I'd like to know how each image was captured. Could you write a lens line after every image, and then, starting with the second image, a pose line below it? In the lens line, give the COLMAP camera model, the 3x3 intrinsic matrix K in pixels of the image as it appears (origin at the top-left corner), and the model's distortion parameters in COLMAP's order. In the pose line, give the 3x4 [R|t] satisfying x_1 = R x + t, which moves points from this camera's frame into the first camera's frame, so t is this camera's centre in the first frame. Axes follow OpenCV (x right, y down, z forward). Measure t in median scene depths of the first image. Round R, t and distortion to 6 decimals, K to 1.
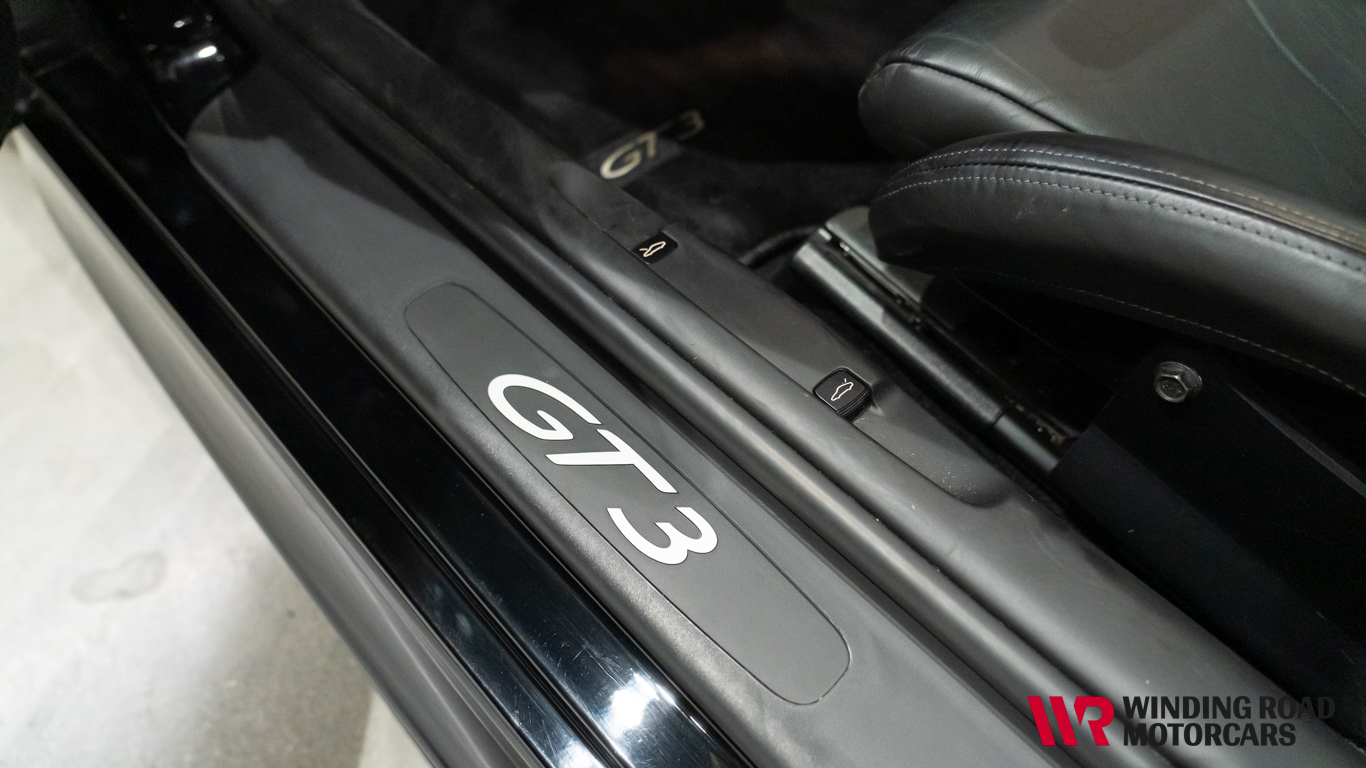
lens RADIAL K [[956.0, 0, 681.7], [0, 956.0, 378.5], [0, 0, 1]] dist [-0.011034, -0.001012]
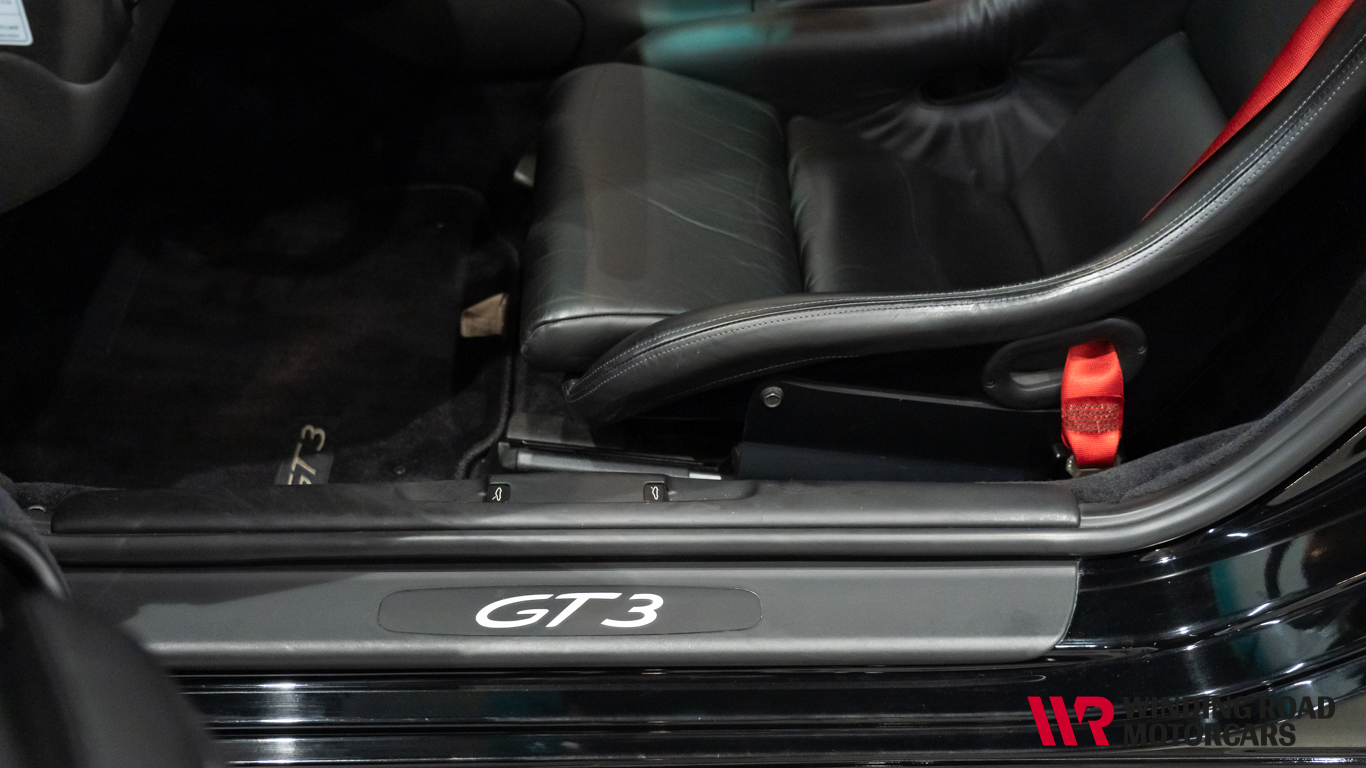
lens RADIAL K [[1421.1, 0, 687.0], [0, 1421.1, 393.9], [0, 0, 1]] dist [-0.003235, 0.000000]
pose [[0.657309, -0.490093, 0.572498, -1.235925], [0.571173, 0.819551, 0.045798, -0.229152], [-0.491637, 0.296892, 0.818626, -1.276823]]
